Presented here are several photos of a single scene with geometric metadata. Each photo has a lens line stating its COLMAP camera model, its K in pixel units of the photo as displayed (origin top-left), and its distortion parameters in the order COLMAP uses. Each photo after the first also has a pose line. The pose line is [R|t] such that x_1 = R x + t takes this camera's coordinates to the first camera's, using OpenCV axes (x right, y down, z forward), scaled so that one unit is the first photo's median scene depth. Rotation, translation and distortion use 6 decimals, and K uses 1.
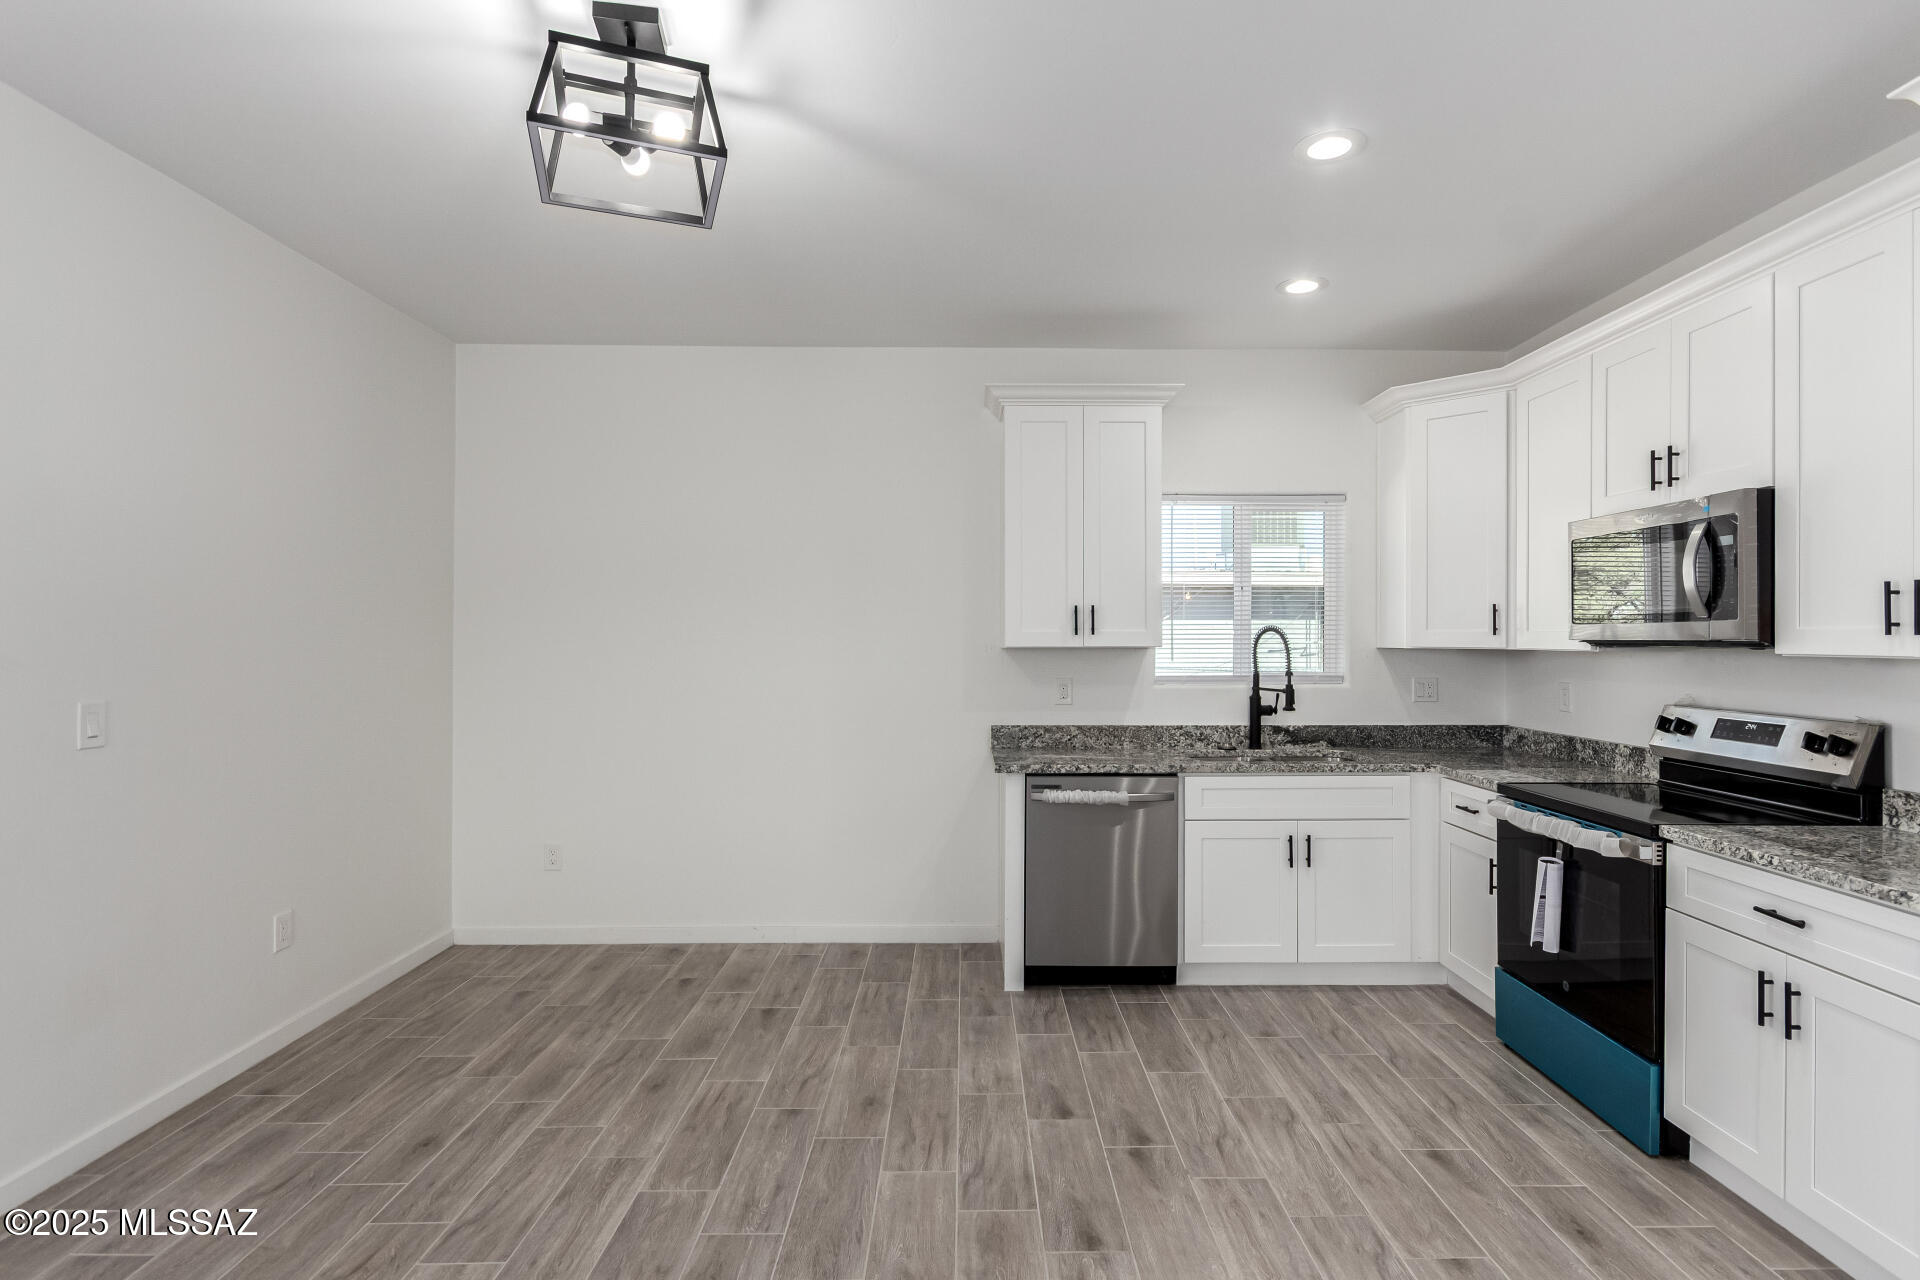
lens RADIAL K [[952.5, 0, 970.6], [0, 952.5, 634.8], [0, 0, 1]] dist [-0.000136, -0.001274]
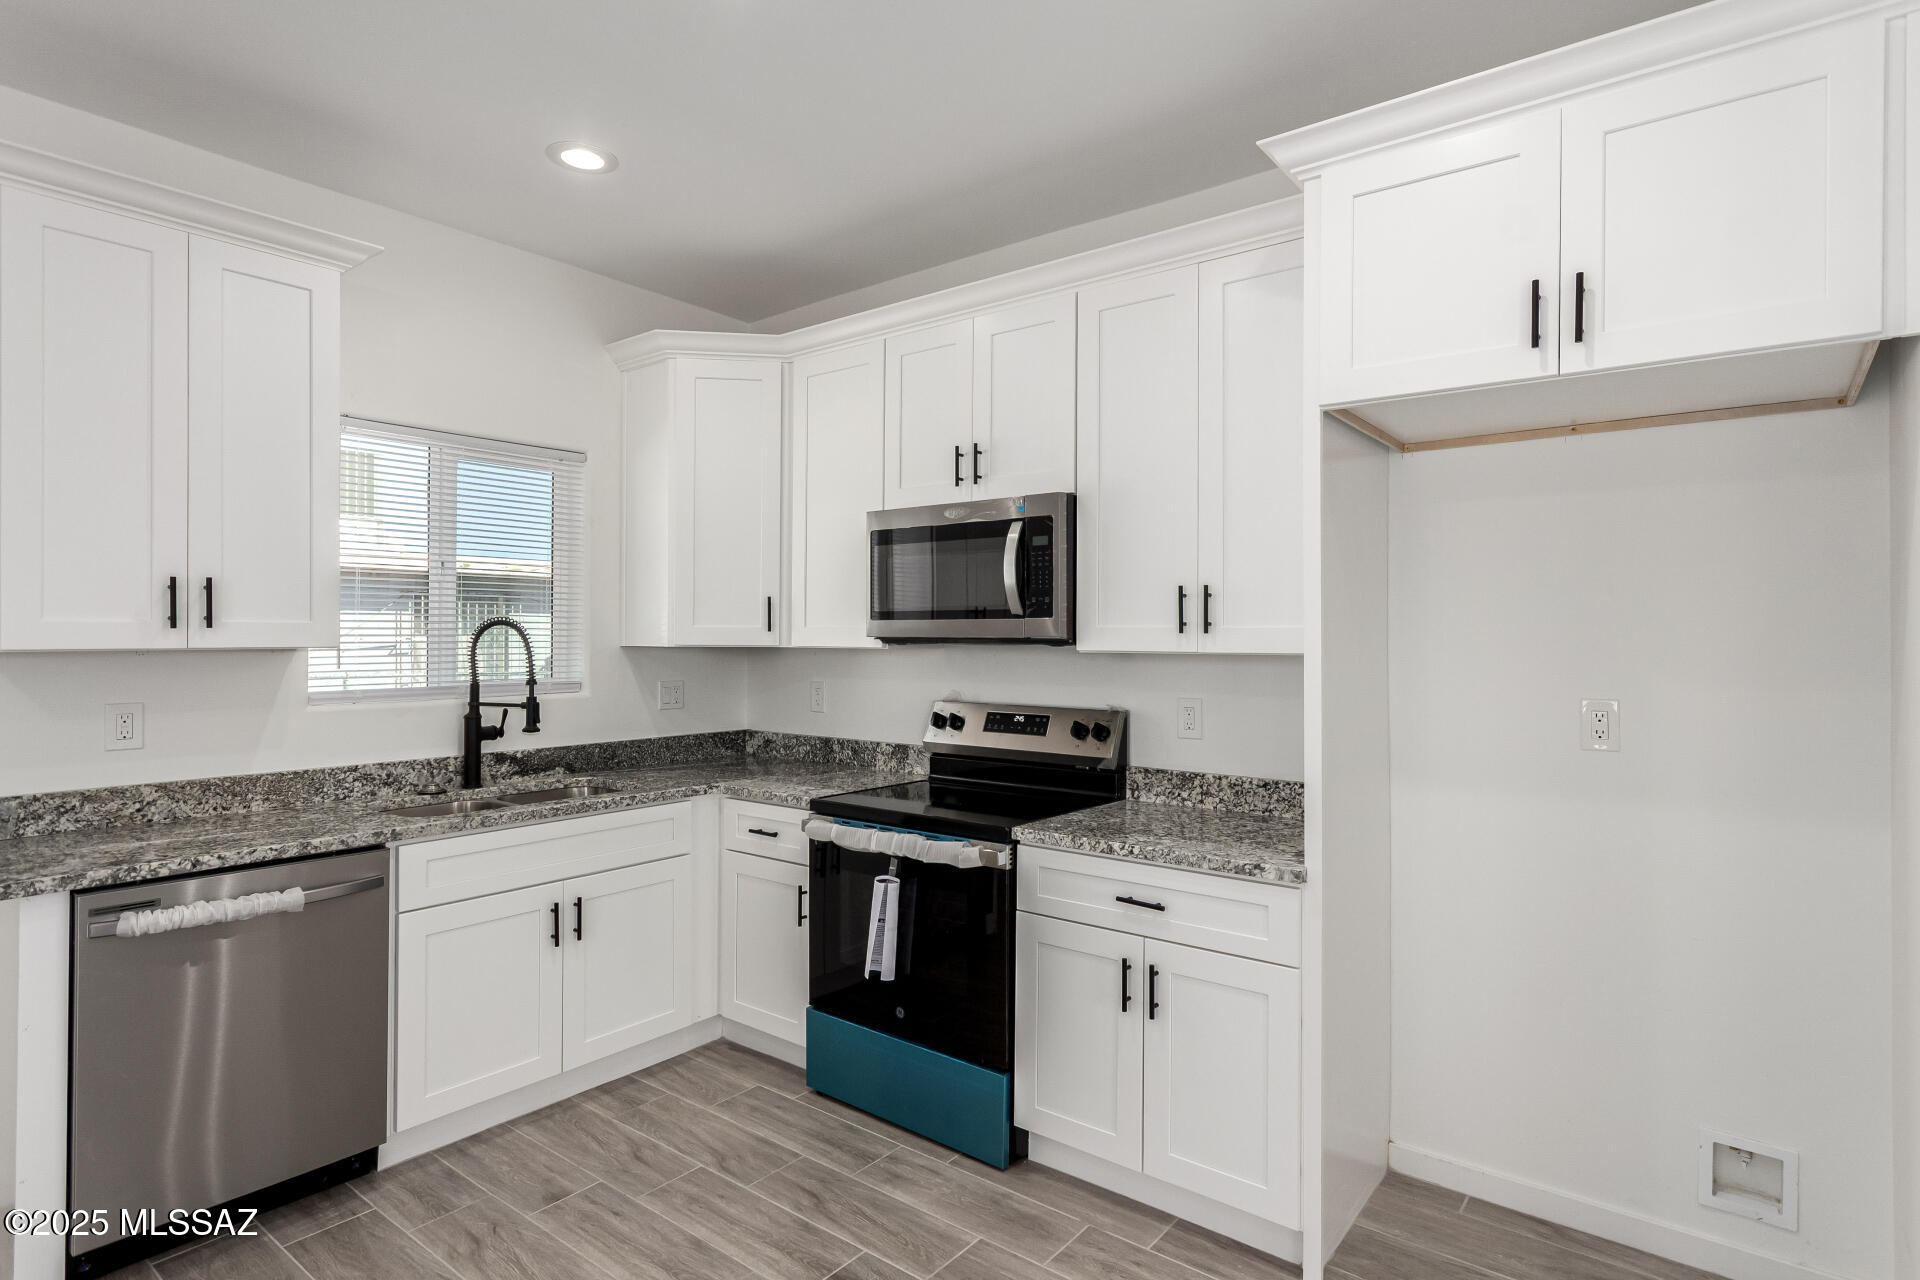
lens RADIAL K [[999.0, 0, 977.0], [0, 999.0, 634.7], [0, 0, 1]] dist [0.003592, 0.000558]
pose [[0.616071, 0.002255, 0.787687, -0.074924], [-0.005480, 0.999984, 0.001423, 0.000953], [-0.787671, -0.005193, 0.616074, 0.283353]]
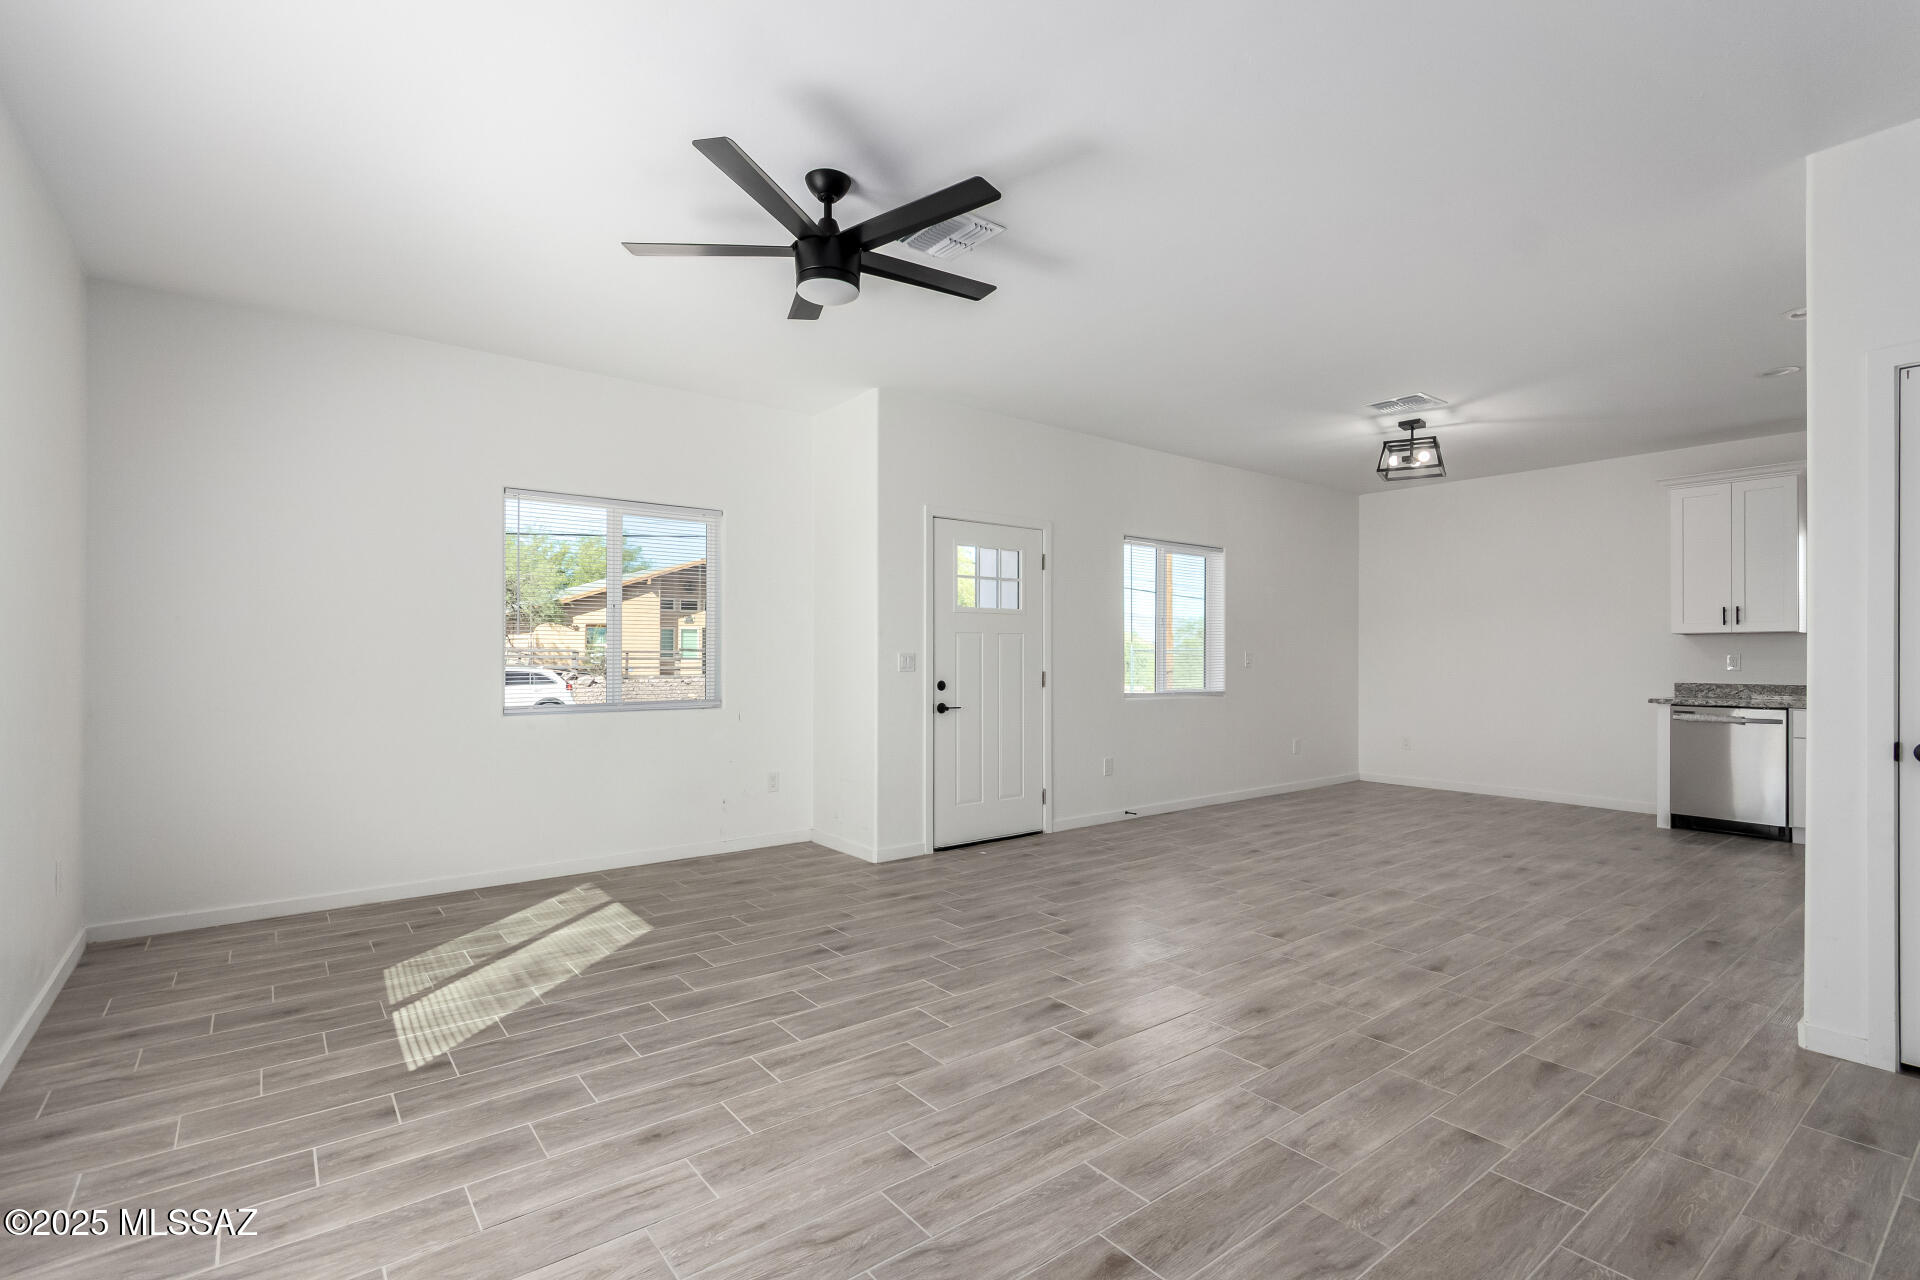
lens RADIAL K [[889.4, 0, 973.9], [0, 889.4, 649.4], [0, 0, 1]] dist [0.001690, 0.001180]
pose [[0.616385, -0.004263, -0.787433, 0.589294], [0.001584, 0.999990, -0.004174, 0.052966], [0.787443, 0.001326, 0.616386, -1.067829]]
